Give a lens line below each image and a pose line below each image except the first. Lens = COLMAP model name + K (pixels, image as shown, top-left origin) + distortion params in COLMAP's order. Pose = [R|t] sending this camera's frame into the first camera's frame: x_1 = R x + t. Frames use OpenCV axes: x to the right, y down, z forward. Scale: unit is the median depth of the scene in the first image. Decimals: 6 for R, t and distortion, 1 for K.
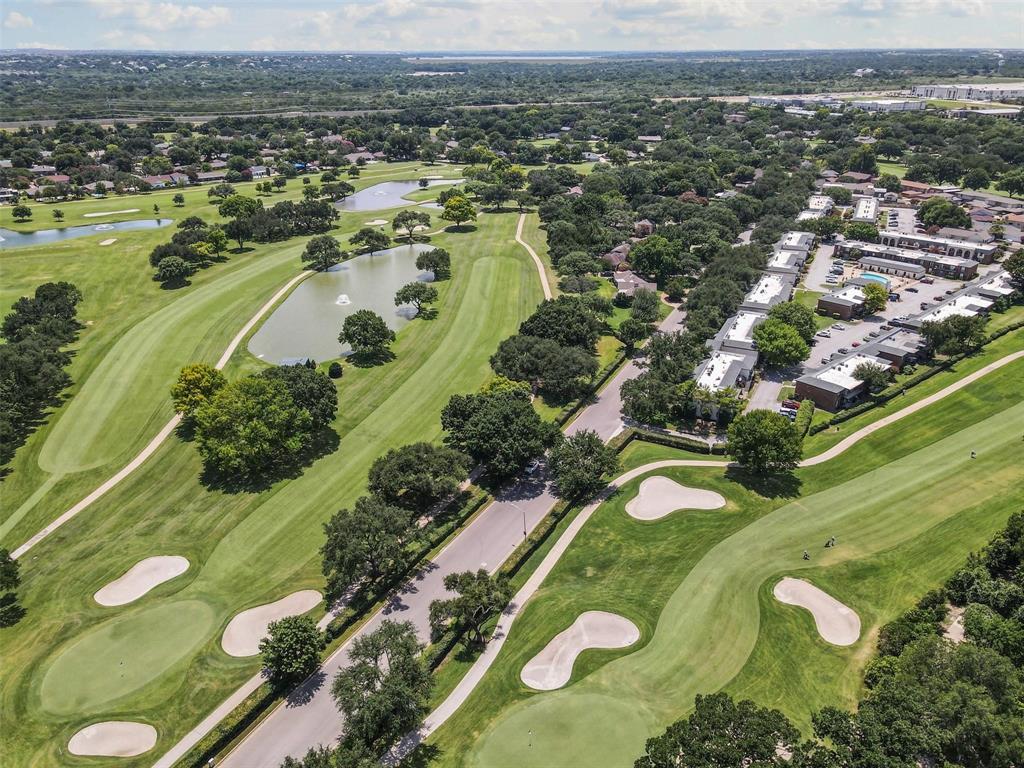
lens RADIAL K [[761.0, 0, 496.3], [0, 761.0, 384.7], [0, 0, 1]] dist [0.013843, 0.000726]
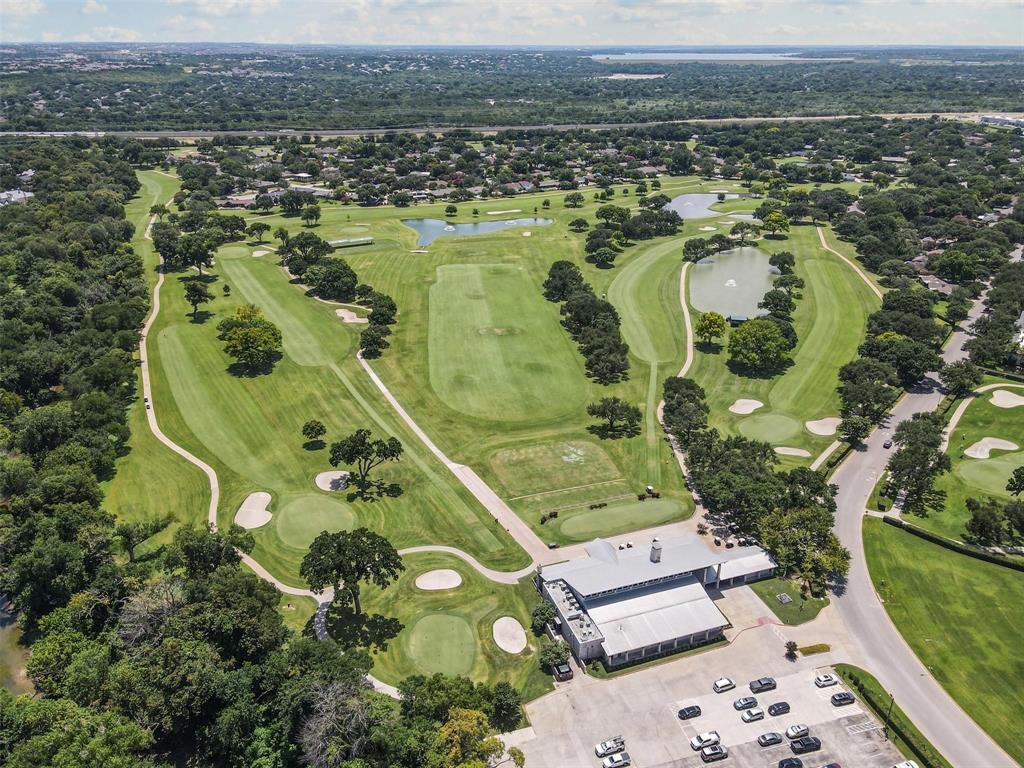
lens RADIAL K [[761.0, 0, 496.3], [0, 761.0, 384.7], [0, 0, 1]] dist [0.013843, 0.000726]
pose [[0.979112, 0.087571, -0.183496, -0.164030], [-0.086124, 0.996158, 0.015859, 0.047947], [0.184180, 0.000276, 0.982892, -0.258860]]
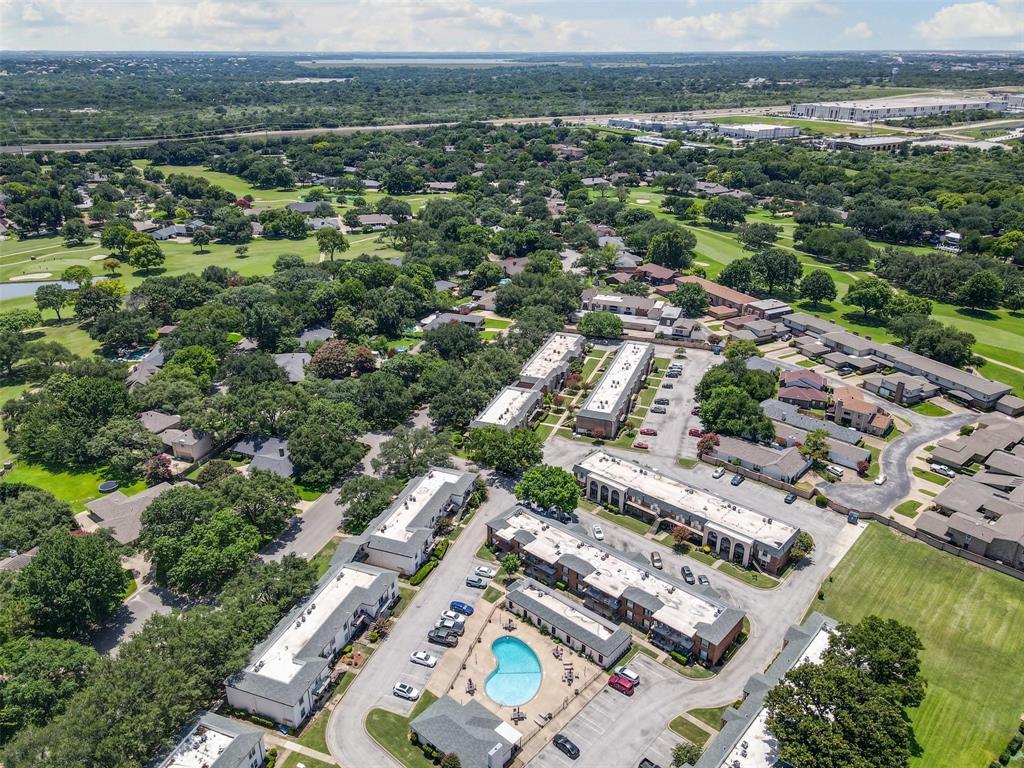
lens RADIAL K [[761.0, 0, 496.3], [0, 761.0, 384.7], [0, 0, 1]] dist [0.013843, 0.000726]
pose [[0.995993, -0.034429, 0.082541, 0.225170], [0.034489, 0.999405, 0.000704, -0.148528], [-0.082516, 0.002145, 0.996587, 0.281364]]
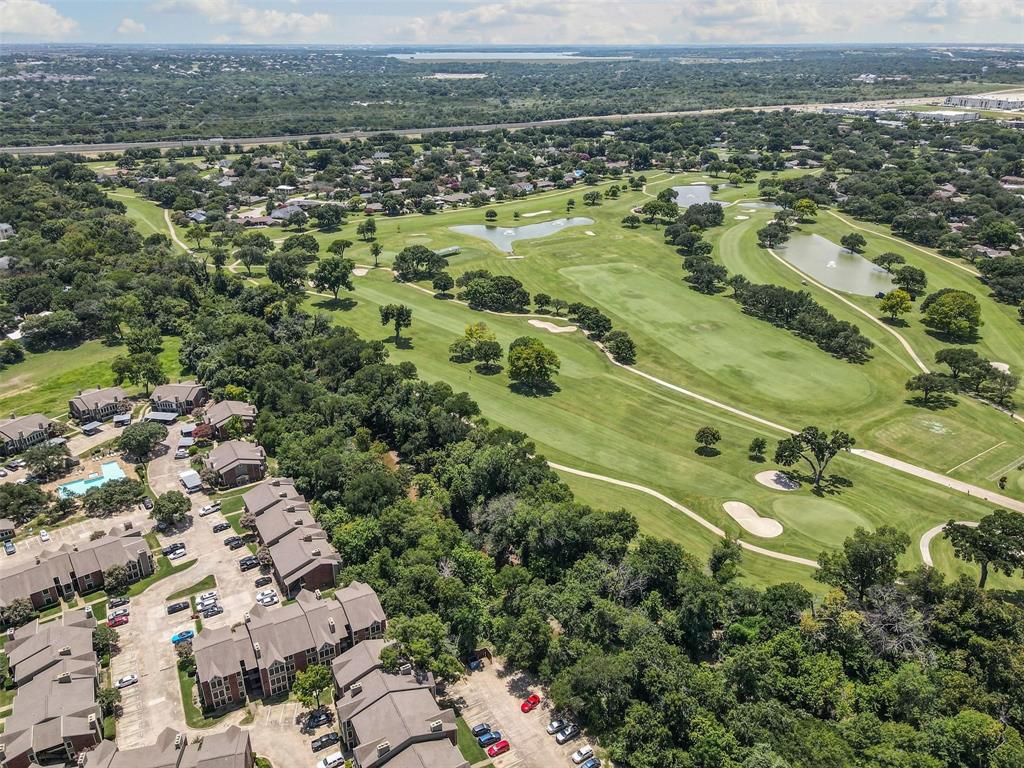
lens RADIAL K [[761.0, 0, 496.3], [0, 761.0, 384.7], [0, 0, 1]] dist [0.013843, 0.000726]
pose [[0.997724, -0.025691, 0.062342, -0.471597], [0.025155, 0.999640, 0.009382, 0.053422], [-0.062561, -0.007792, 0.998011, -0.281668]]
